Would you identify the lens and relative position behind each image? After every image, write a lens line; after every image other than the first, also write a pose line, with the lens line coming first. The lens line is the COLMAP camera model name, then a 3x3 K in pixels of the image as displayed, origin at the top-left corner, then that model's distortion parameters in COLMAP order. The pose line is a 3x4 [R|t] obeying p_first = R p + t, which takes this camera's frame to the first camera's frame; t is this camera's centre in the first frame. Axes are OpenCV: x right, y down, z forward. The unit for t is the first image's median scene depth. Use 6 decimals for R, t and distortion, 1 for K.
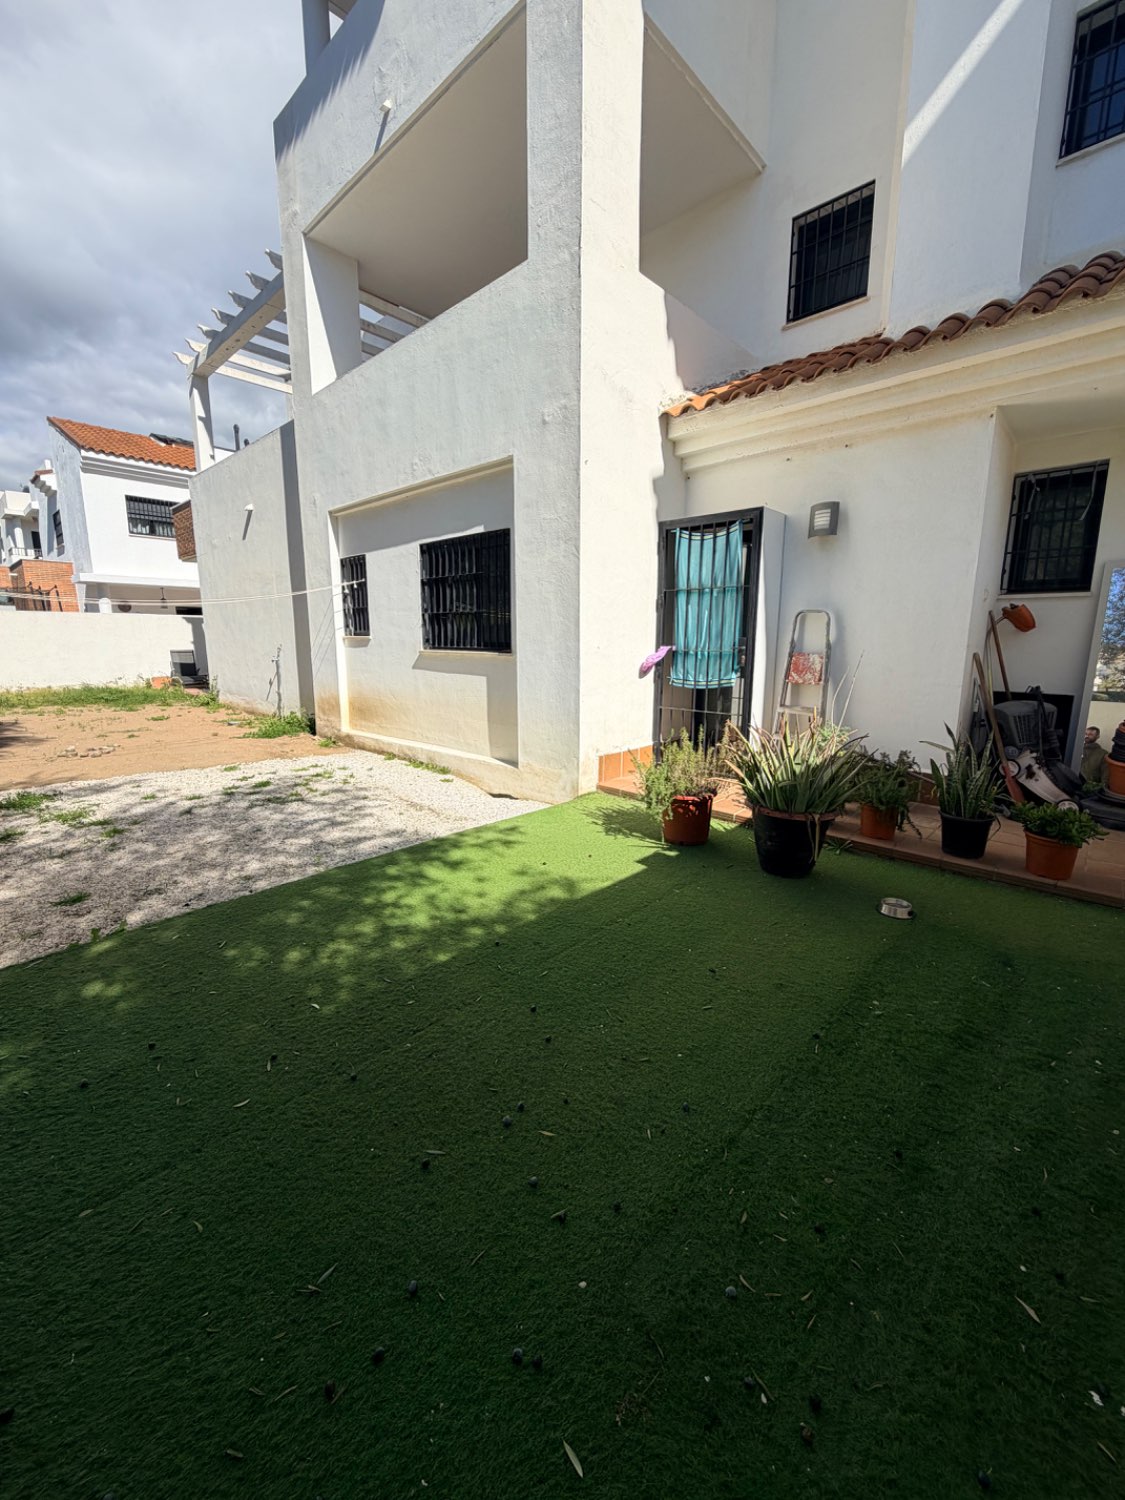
lens RADIAL K [[598.0, 0, 562.9], [0, 598.0, 742.9], [0, 0, 1]] dist [0.001188, 0.000208]
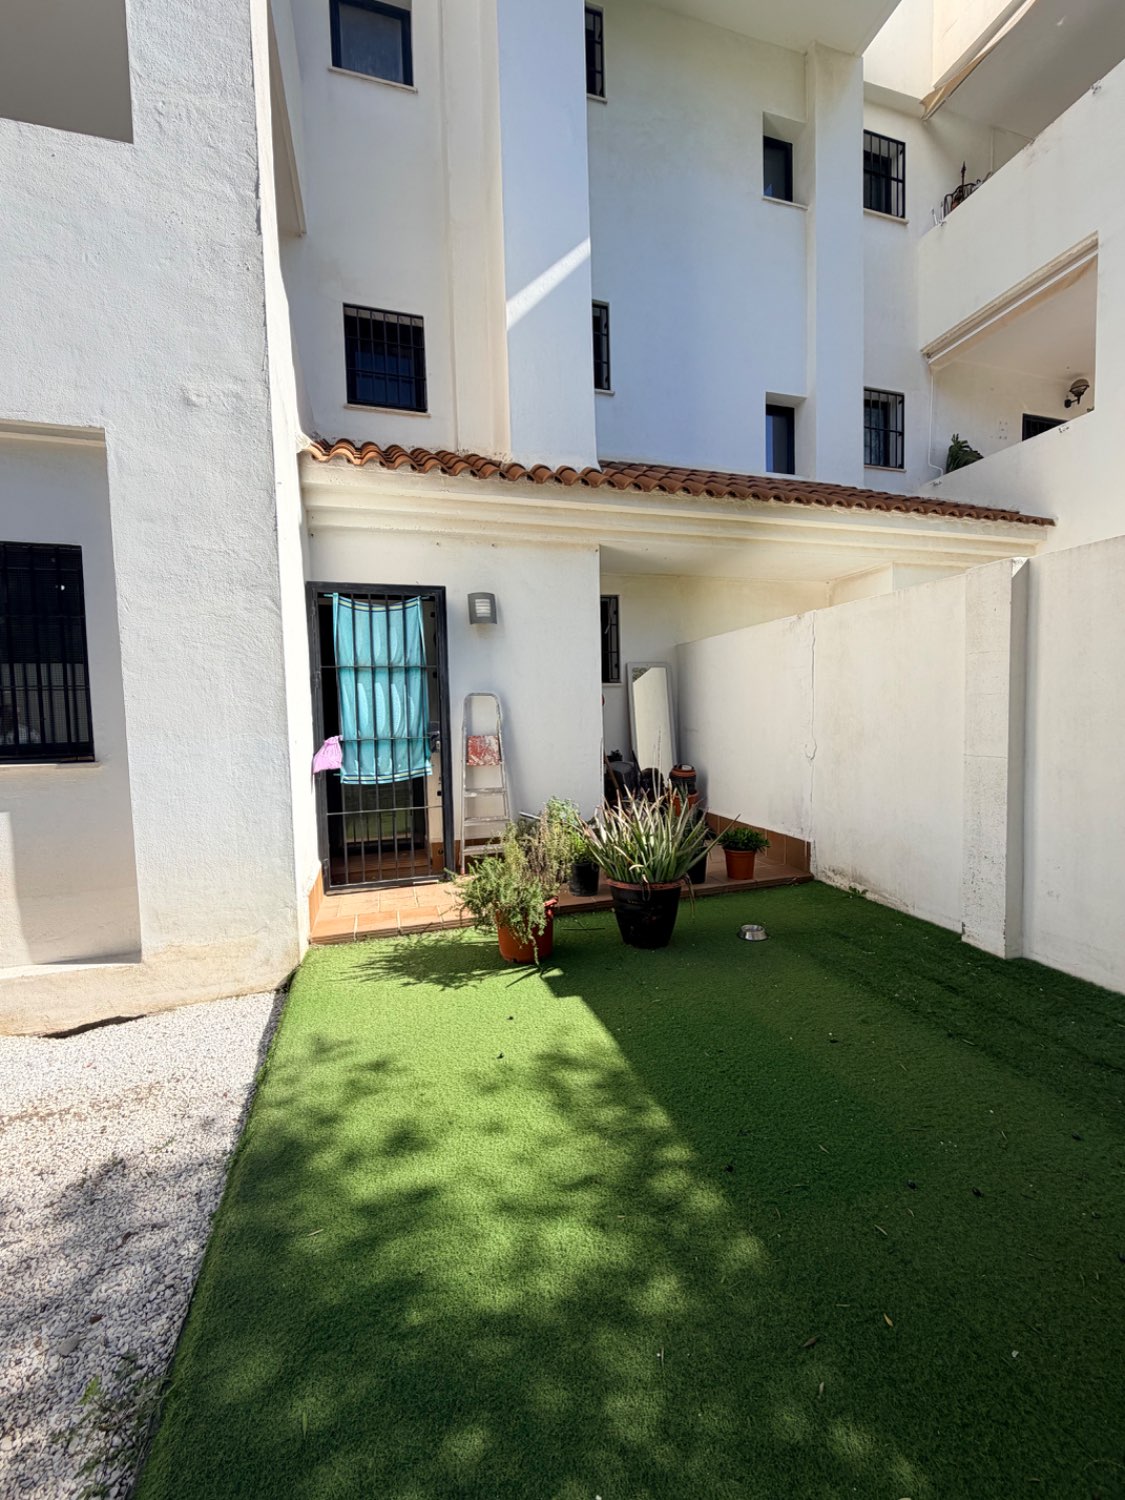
lens RADIAL K [[598.0, 0, 562.9], [0, 598.0, 742.9], [0, 0, 1]] dist [0.001188, 0.000208]
pose [[0.496793, -0.061648, 0.865677, -0.433898], [0.178709, 0.983364, -0.032528, -0.087302], [-0.849270, 0.170864, 0.499545, 0.420368]]
